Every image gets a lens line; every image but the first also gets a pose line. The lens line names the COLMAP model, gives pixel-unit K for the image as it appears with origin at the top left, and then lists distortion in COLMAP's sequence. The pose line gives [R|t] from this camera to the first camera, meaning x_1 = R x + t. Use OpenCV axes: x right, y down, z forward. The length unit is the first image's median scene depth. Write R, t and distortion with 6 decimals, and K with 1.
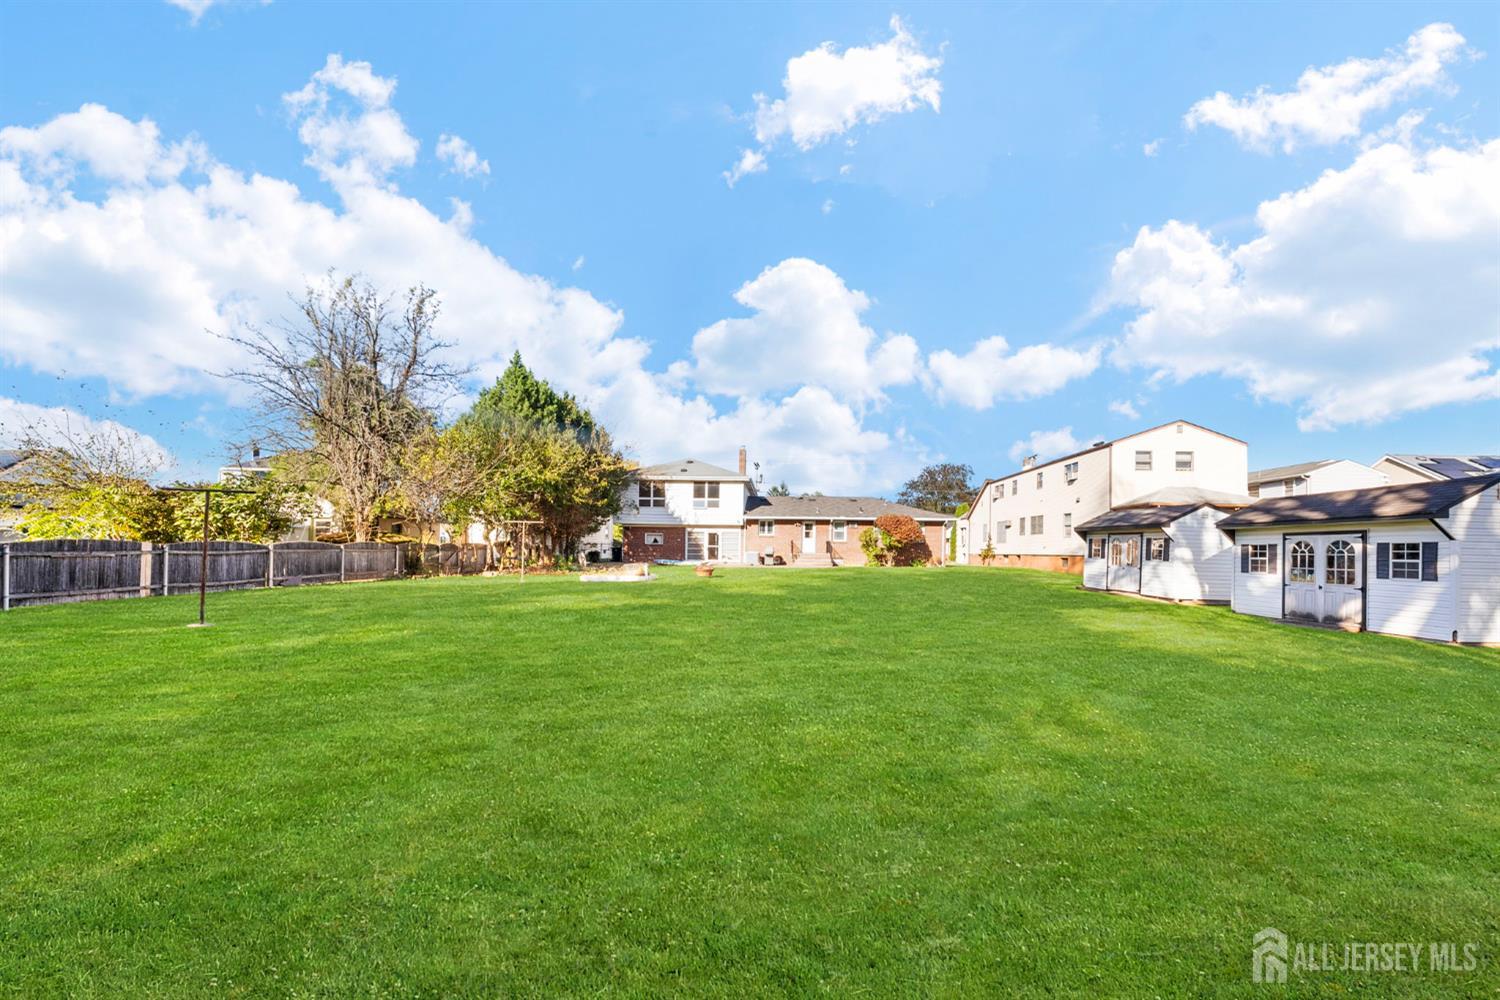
lens RADIAL K [[606.2, 0, 756.2], [0, 606.2, 528.9], [0, 0, 1]] dist [-0.010007, 0.000017]
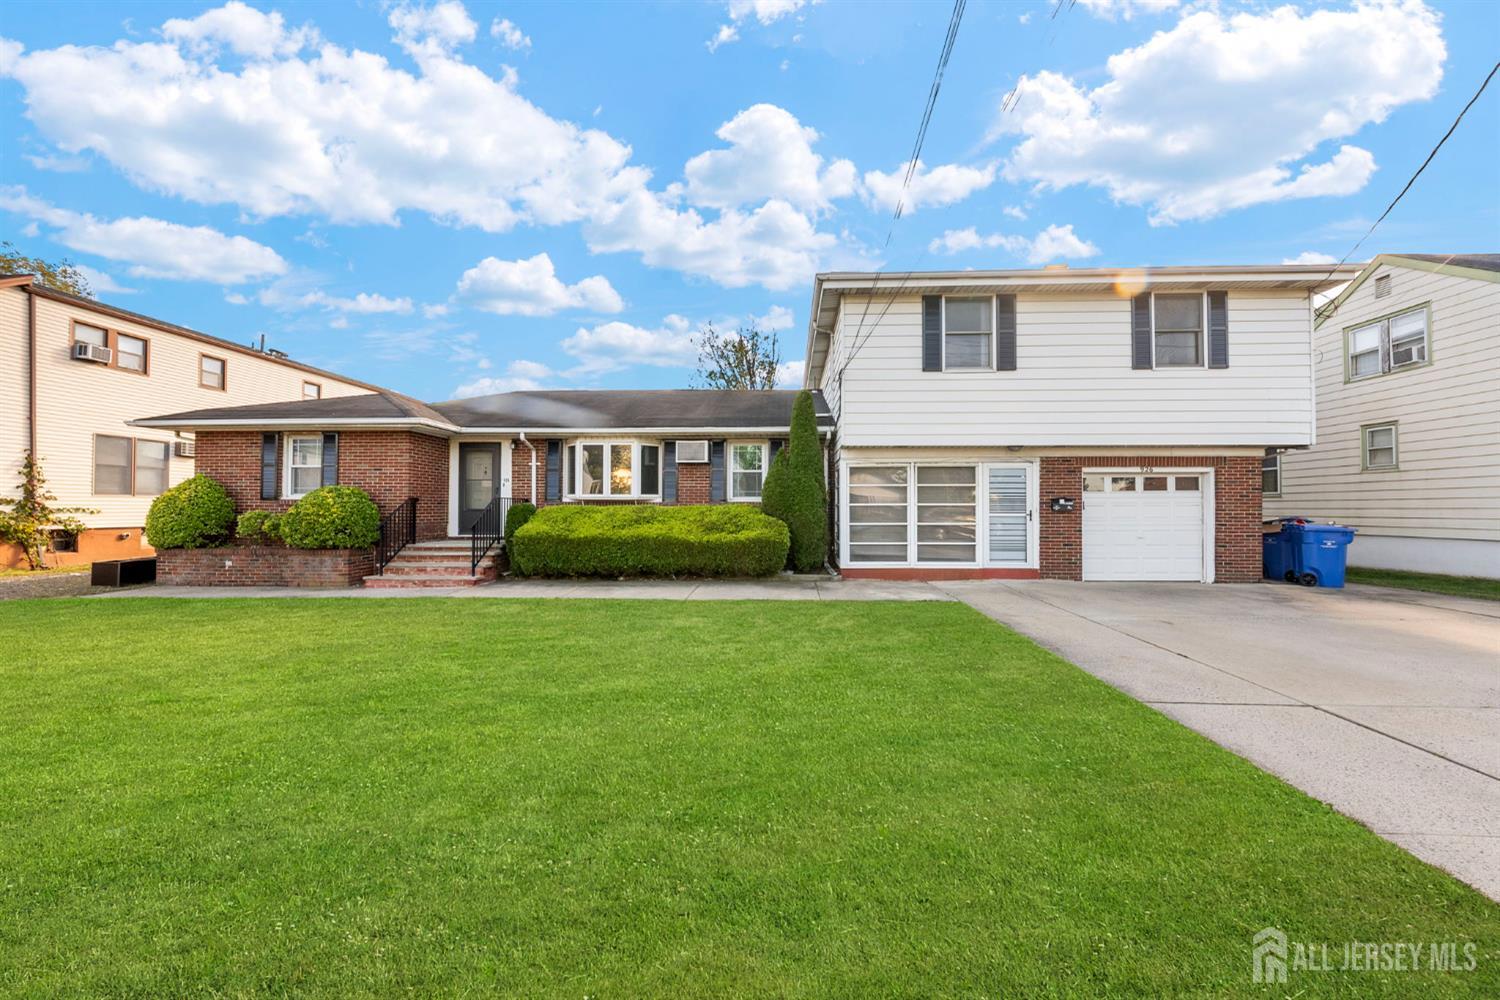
lens RADIAL K [[521.3, 0, 750.0], [0, 521.3, 500.0], [0, 0, 1]] dist [-0.011839, 0.000098]
pose [[0.999787, -0.020574, 0.001697, 0.020008], [0.020627, 0.998913, -0.041812, 0.465706], [-0.000835, 0.041838, 0.999124, -0.096830]]
